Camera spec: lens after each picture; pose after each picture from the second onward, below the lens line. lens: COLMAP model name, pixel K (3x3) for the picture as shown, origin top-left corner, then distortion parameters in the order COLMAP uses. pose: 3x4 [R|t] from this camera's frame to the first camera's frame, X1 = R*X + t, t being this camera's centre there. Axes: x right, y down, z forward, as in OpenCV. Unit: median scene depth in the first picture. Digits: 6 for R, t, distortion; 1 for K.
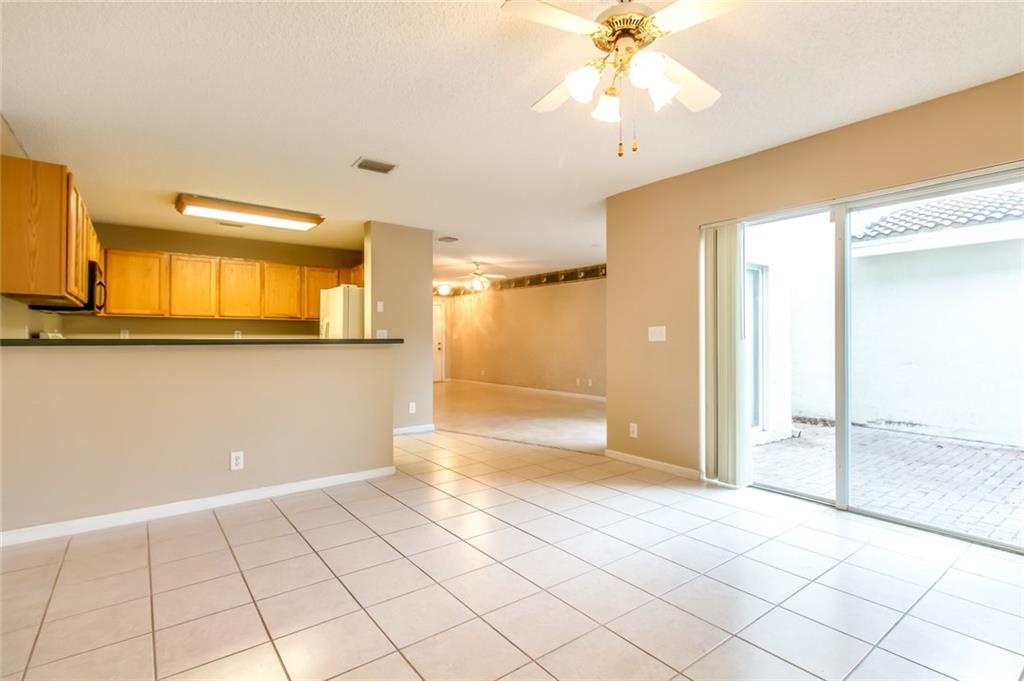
lens RADIAL K [[483.2, 0, 502.2], [0, 483.2, 328.4], [0, 0, 1]] dist [0.003684, 0.000774]
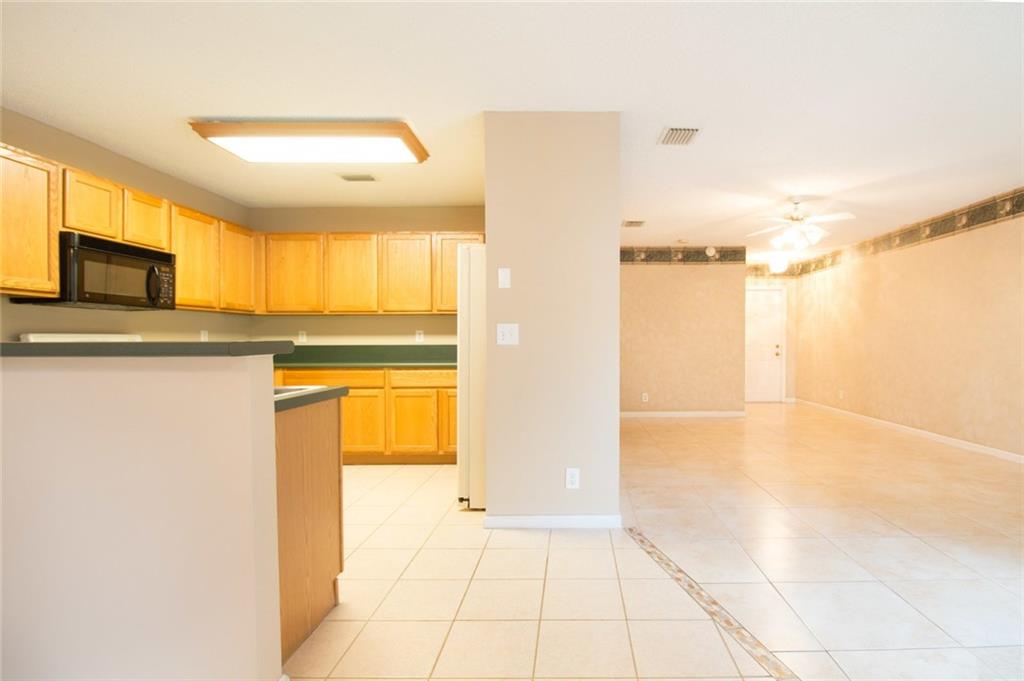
lens RADIAL K [[491.3, 0, 572.7], [0, 491.3, 344.9], [0, 0, 1]] dist [0.000379, -0.000587]
pose [[0.802075, 0.001015, -0.597223, 0.066358], [0.018203, 0.999492, 0.026145, 0.007878], [0.596946, -0.031842, 0.801649, 0.346602]]
